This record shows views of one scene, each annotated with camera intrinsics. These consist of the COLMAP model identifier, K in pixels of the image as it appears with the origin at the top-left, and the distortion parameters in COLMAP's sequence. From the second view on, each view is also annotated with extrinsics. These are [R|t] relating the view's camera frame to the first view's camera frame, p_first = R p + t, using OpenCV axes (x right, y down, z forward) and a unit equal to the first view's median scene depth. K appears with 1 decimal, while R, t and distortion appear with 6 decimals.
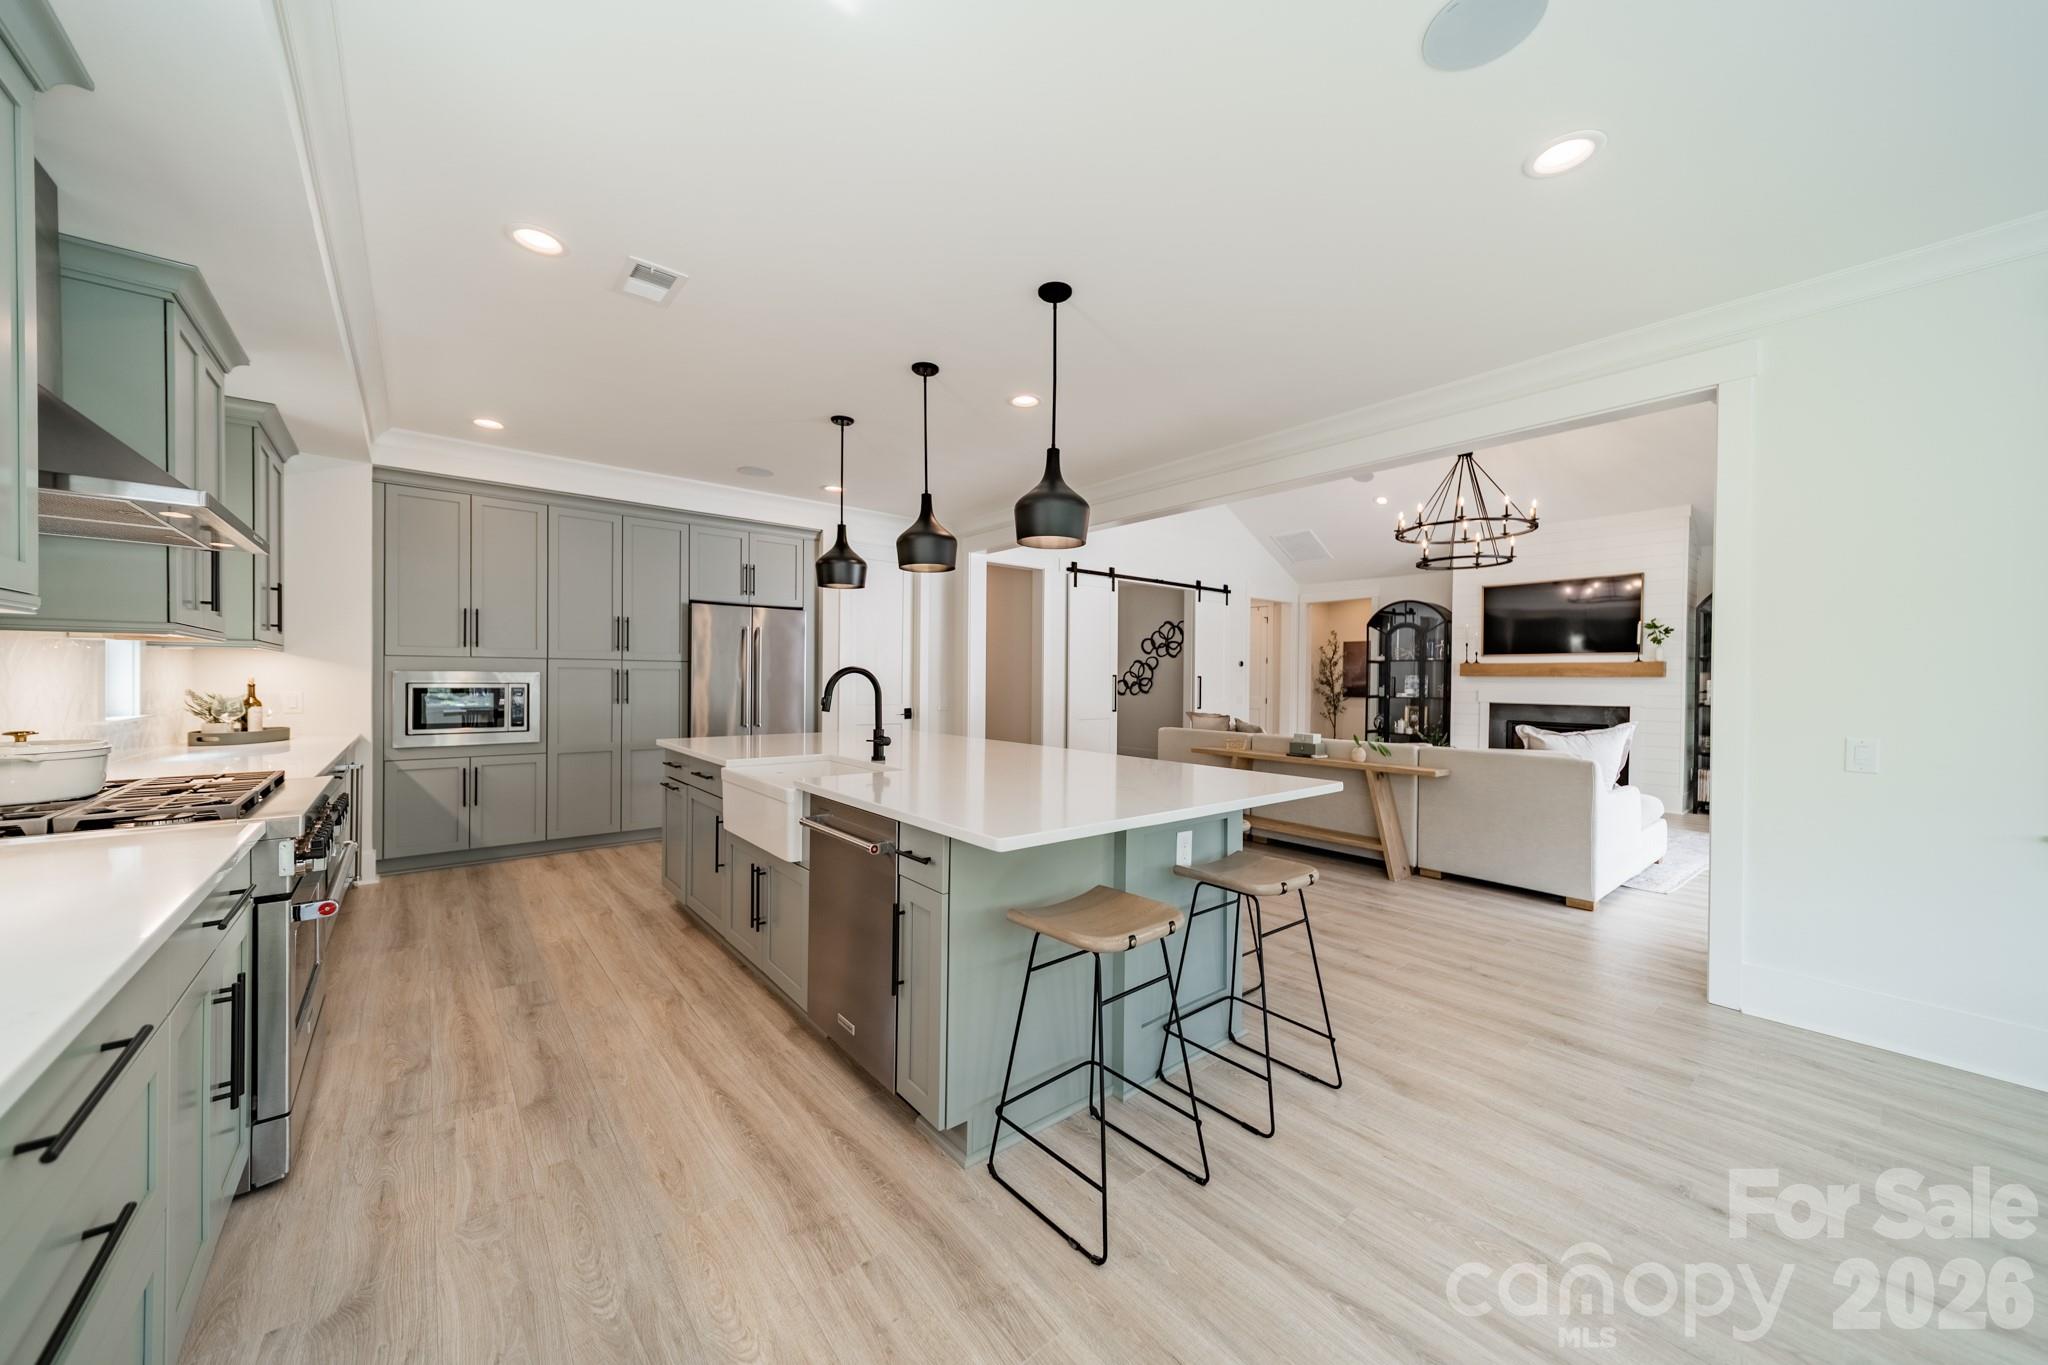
lens RADIAL K [[723.1, 0, 1031.5], [0, 723.1, 681.4], [0, 0, 1]] dist [0.005809, 0.000151]
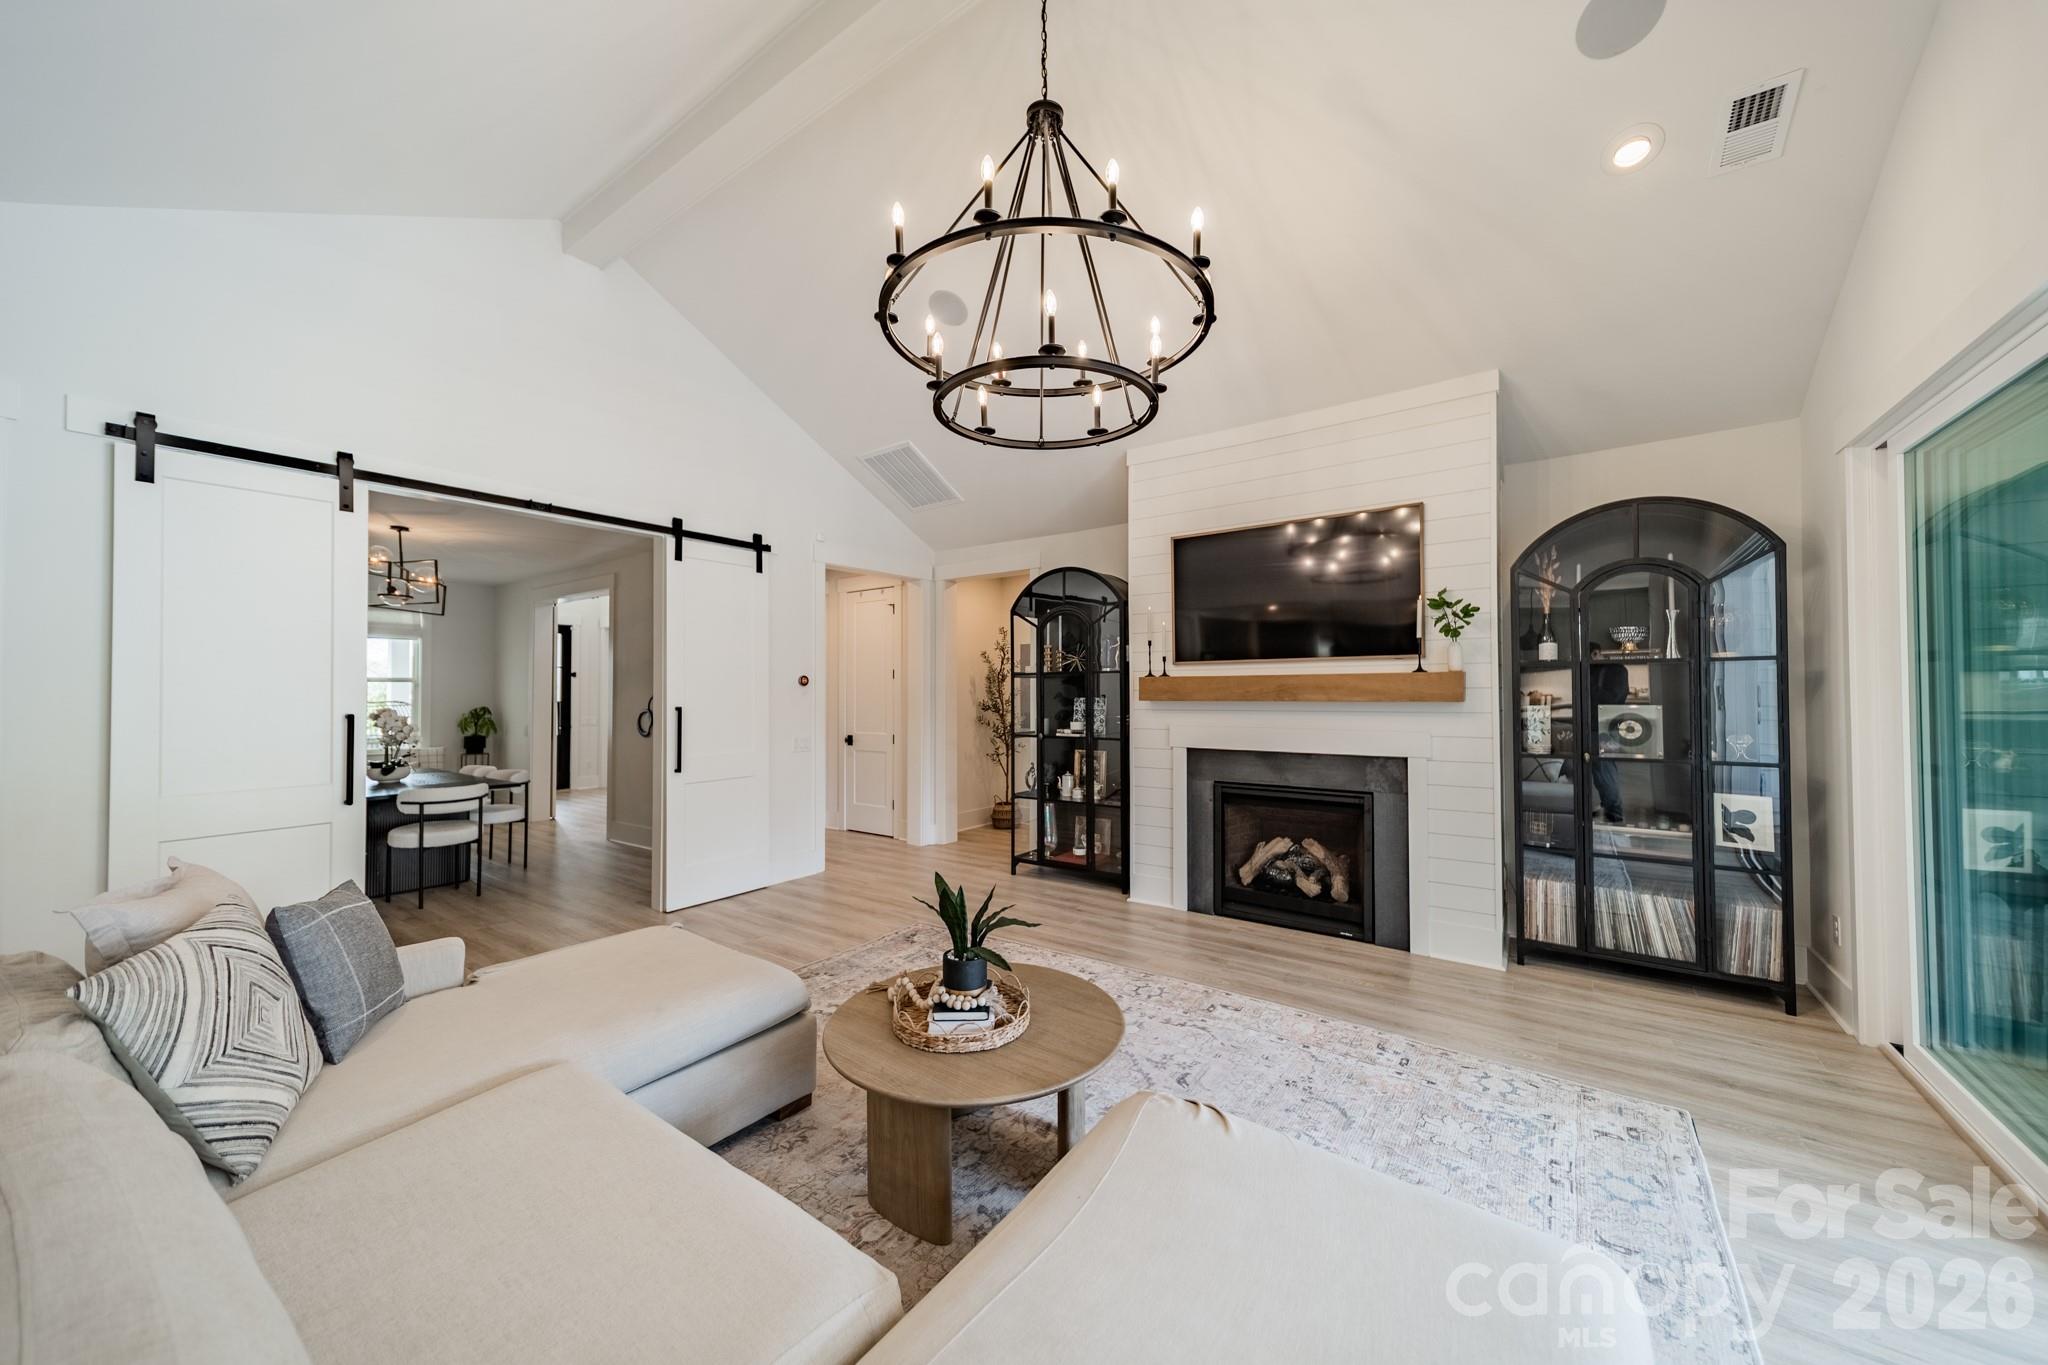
lens RADIAL K [[724.8, 0, 1035.9], [0, 724.8, 678.5], [0, 0, 1]] dist [0.005801, 0.000161]
pose [[0.965581, -0.010510, 0.259889, 0.340326], [0.016330, 0.999662, -0.020245, -0.012783], [-0.259588, 0.023792, 0.965426, 0.445979]]
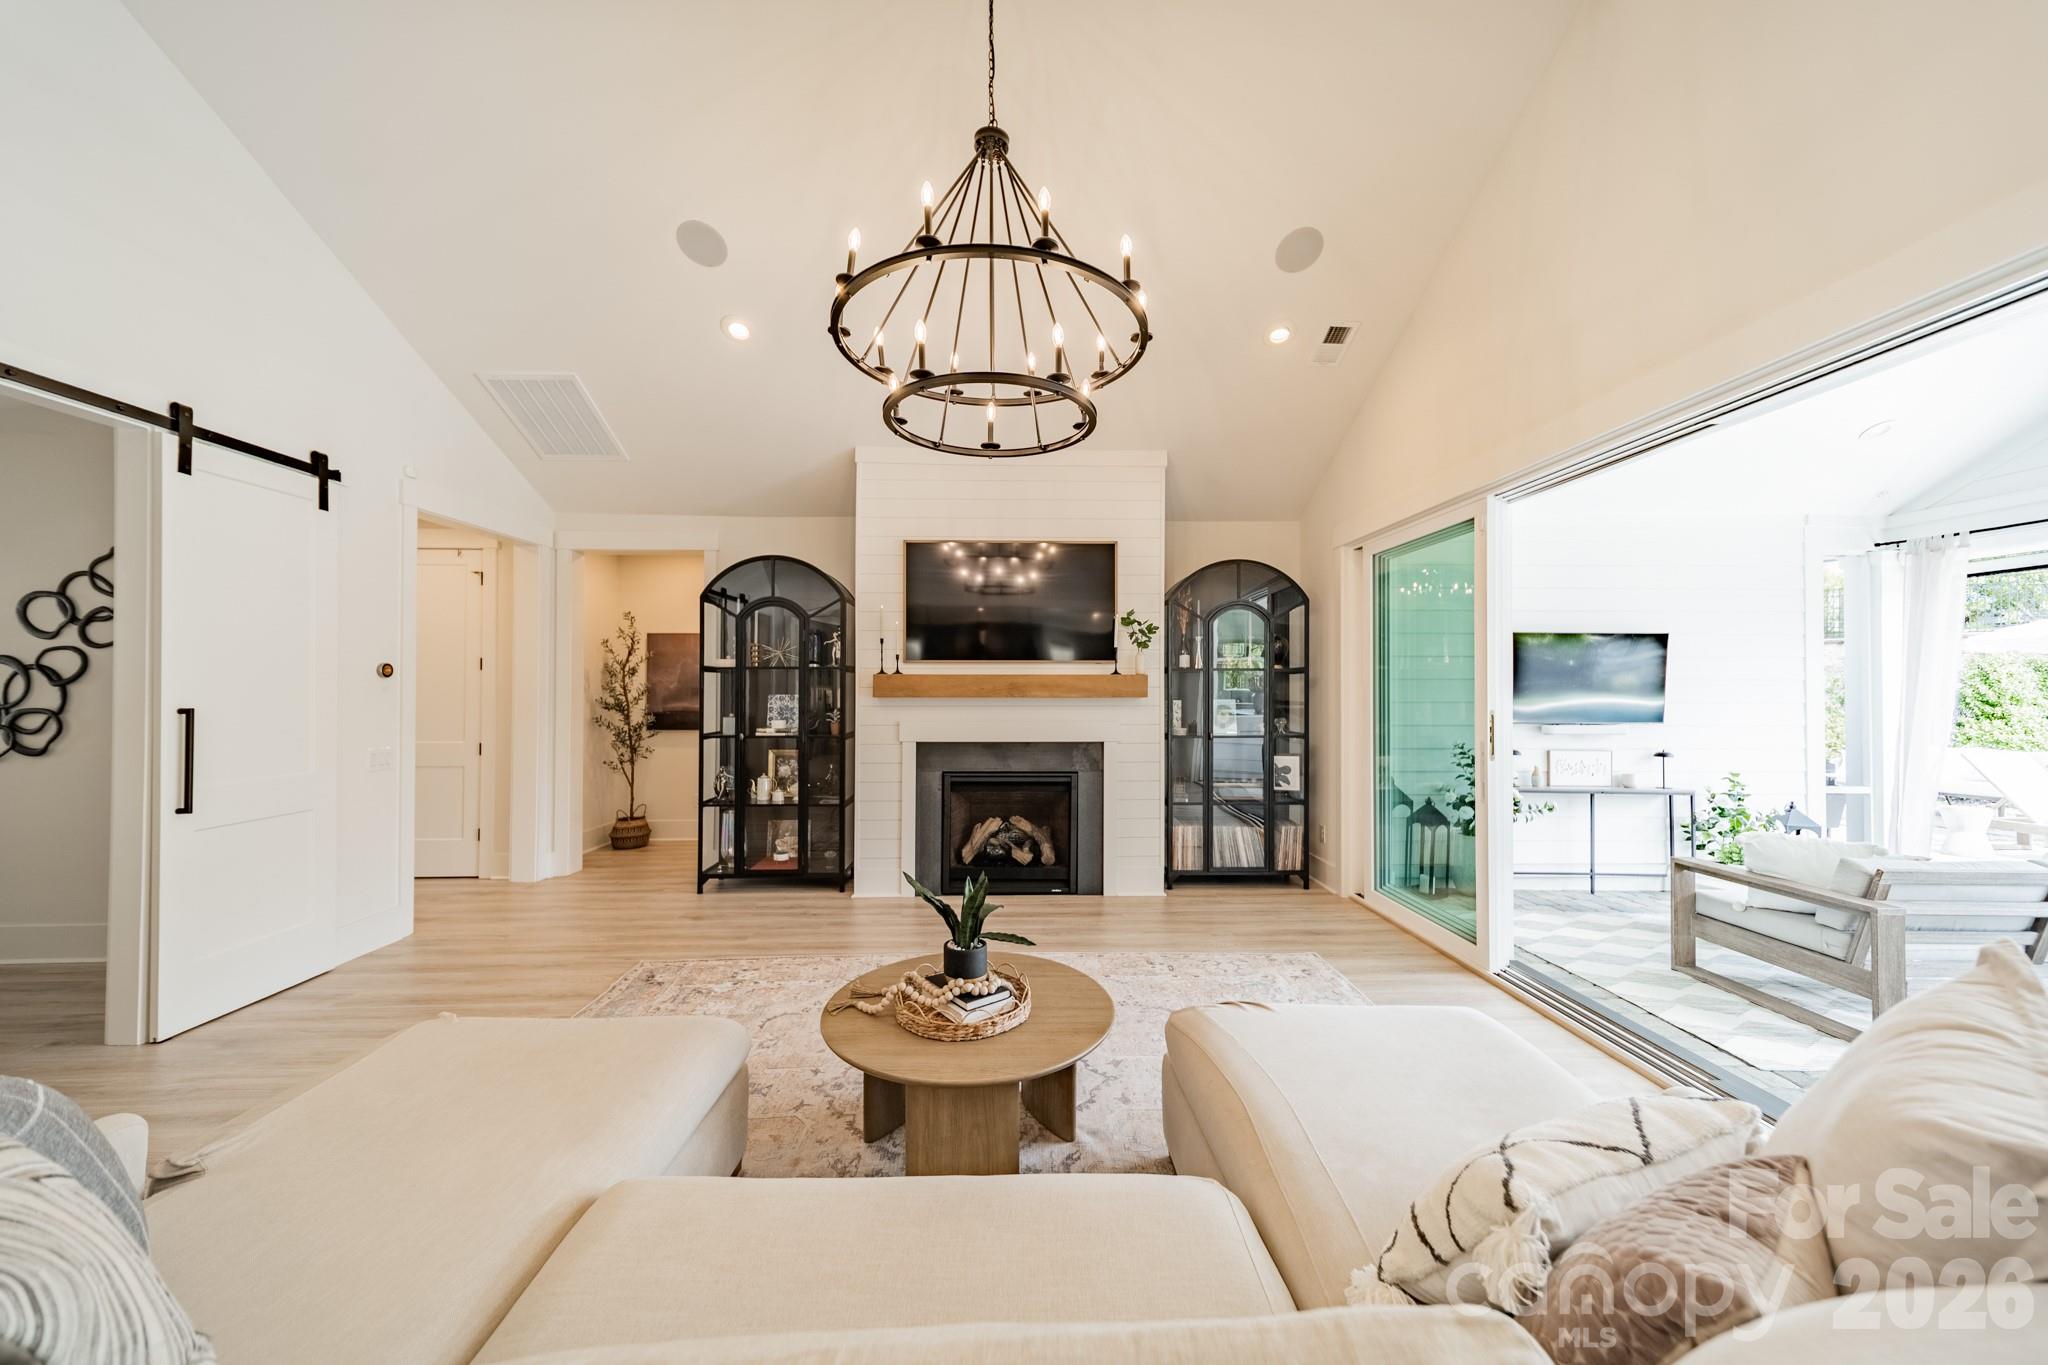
lens RADIAL K [[723.1, 0, 1031.5], [0, 723.1, 681.4], [0, 0, 1]] dist [0.005809, 0.000151]
pose [[0.612389, -0.001404, 0.790555, 0.206351], [0.008766, 0.999949, -0.005014, -0.014180], [-0.790508, 0.010001, 0.612370, 0.513941]]
